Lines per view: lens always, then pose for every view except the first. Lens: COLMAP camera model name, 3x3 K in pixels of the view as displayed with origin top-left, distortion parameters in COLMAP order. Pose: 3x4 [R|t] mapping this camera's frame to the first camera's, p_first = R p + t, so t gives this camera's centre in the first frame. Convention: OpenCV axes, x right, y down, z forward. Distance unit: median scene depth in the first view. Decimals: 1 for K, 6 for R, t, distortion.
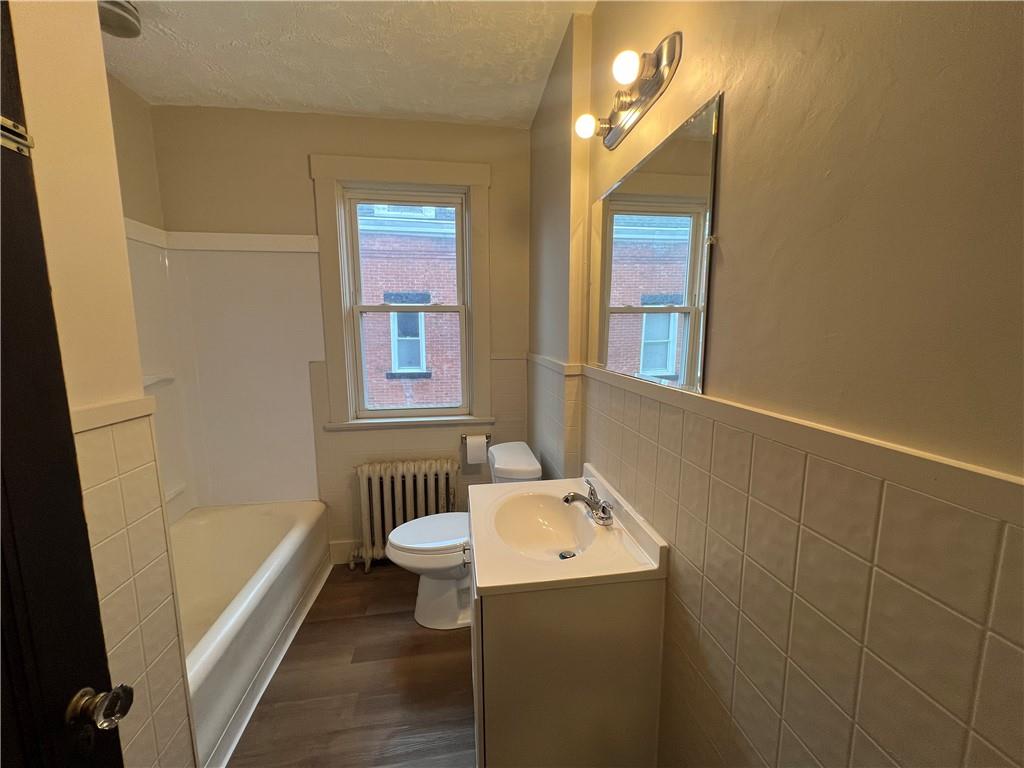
lens RADIAL K [[411.5, 0, 514.0], [0, 411.5, 386.9], [0, 0, 1]] dist [-0.001057, -0.000214]
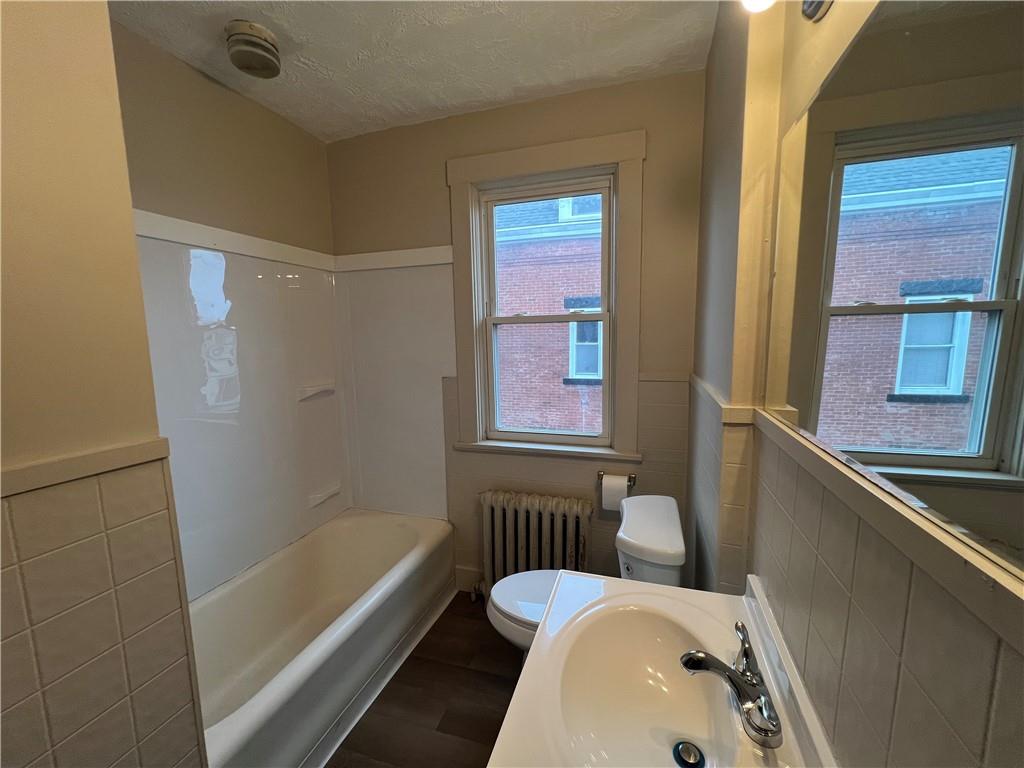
lens RADIAL K [[411.5, 0, 513.5], [0, 411.5, 386.6], [0, 0, 1]] dist [-0.001057, -0.000214]
pose [[0.897987, 0.043182, -0.437898, 0.074208], [-0.046037, 0.998931, 0.004098, -0.048938], [0.437607, 0.016480, 0.899015, 0.198456]]
